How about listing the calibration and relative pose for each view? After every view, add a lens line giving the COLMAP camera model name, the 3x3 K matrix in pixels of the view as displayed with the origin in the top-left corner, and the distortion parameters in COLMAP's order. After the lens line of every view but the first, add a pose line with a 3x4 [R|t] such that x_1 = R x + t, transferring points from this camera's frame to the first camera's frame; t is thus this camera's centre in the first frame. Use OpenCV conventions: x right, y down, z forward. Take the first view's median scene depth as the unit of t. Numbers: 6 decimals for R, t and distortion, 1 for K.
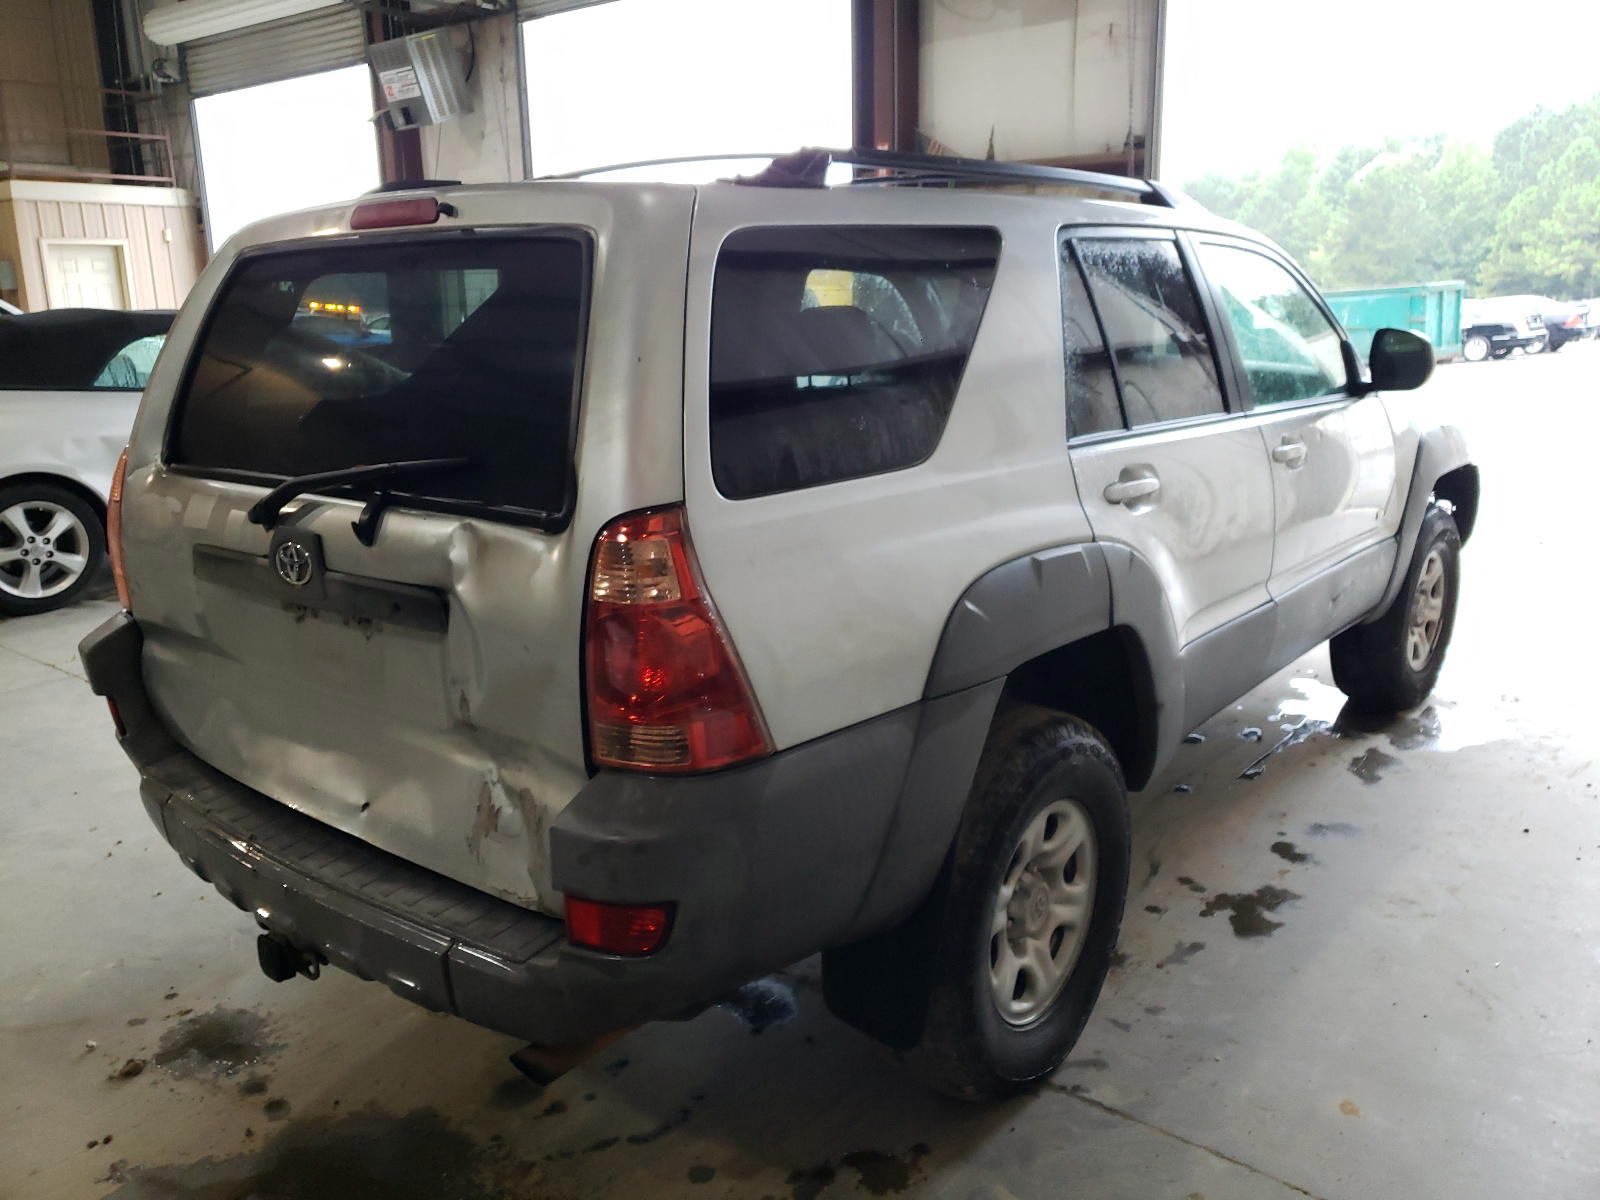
lens RADIAL K [[1233.0, 0, 808.9], [0, 1233.0, 603.5], [0, 0, 1]] dist [0.045125, -0.002814]
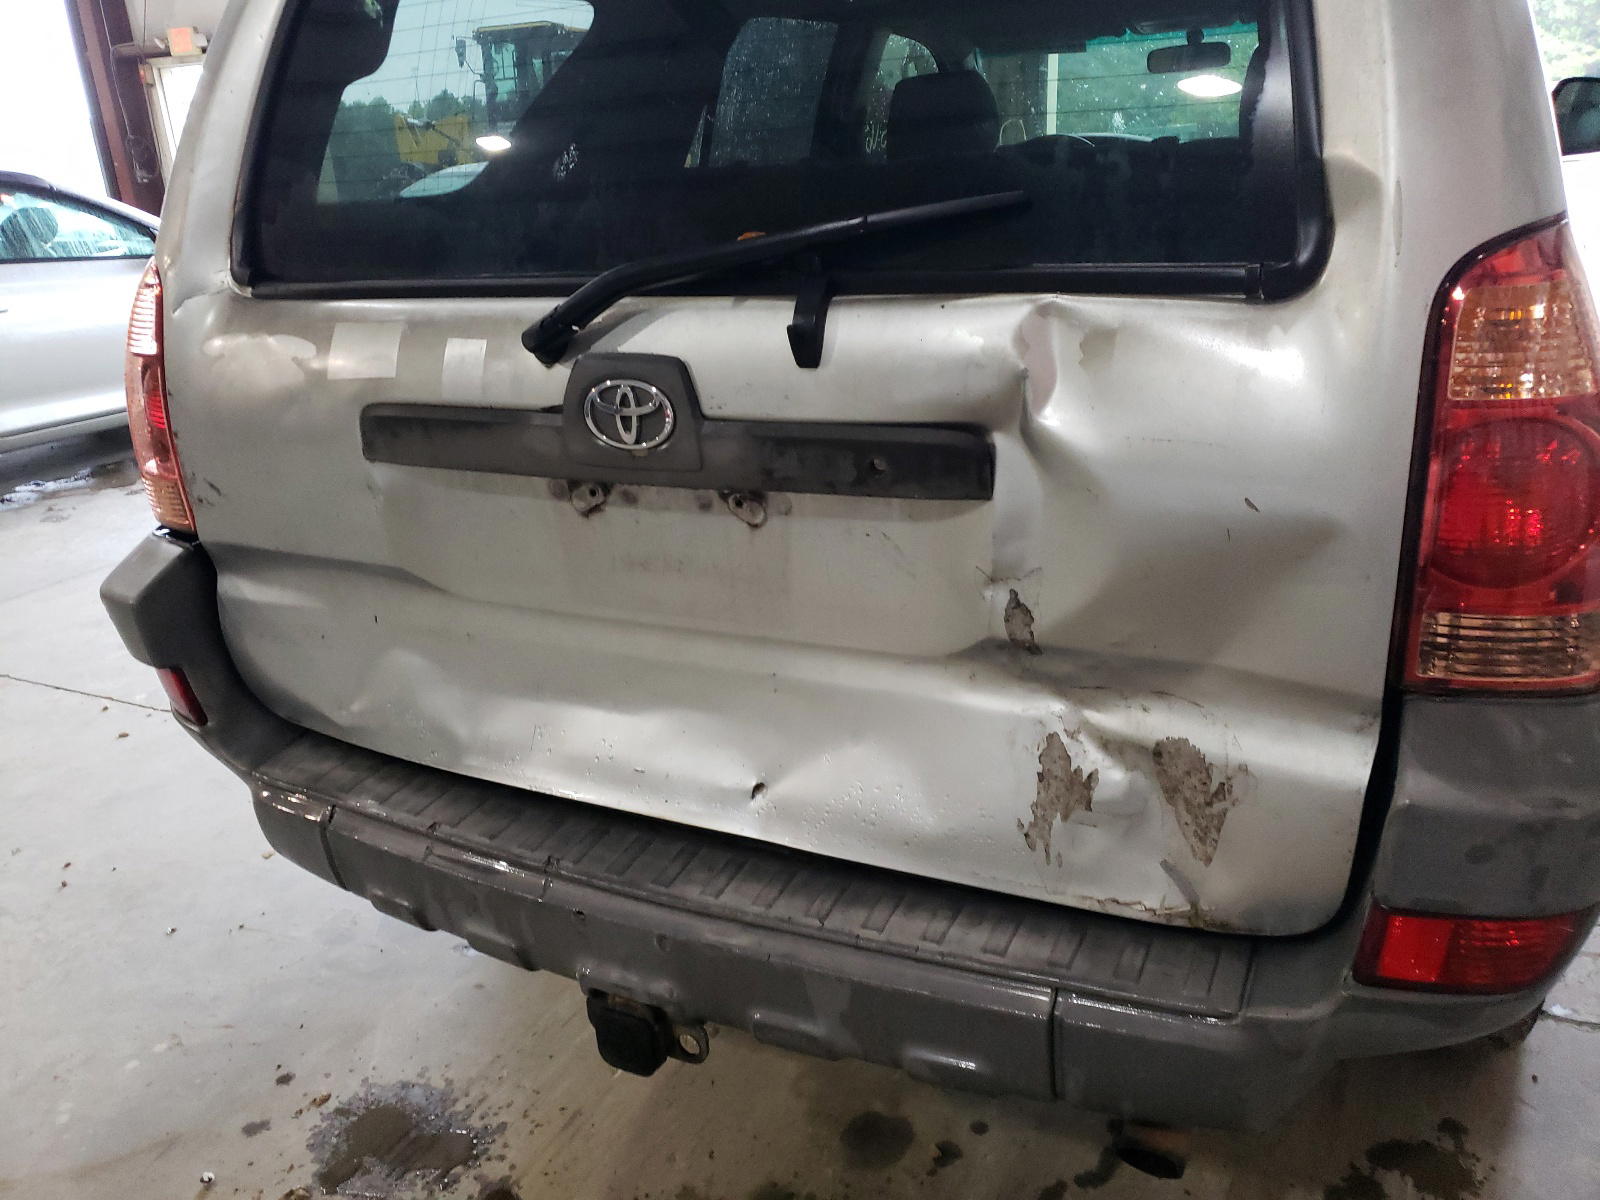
lens RADIAL K [[1233.0, 0, 793.4], [0, 1233.0, 597.7], [0, 0, 1]] dist [0.045125, -0.002814]
pose [[0.975989, -0.108002, 0.189157, -0.453470], [0.088990, 0.990345, 0.106293, -0.000831], [-0.198810, -0.086908, 0.976177, 0.388766]]
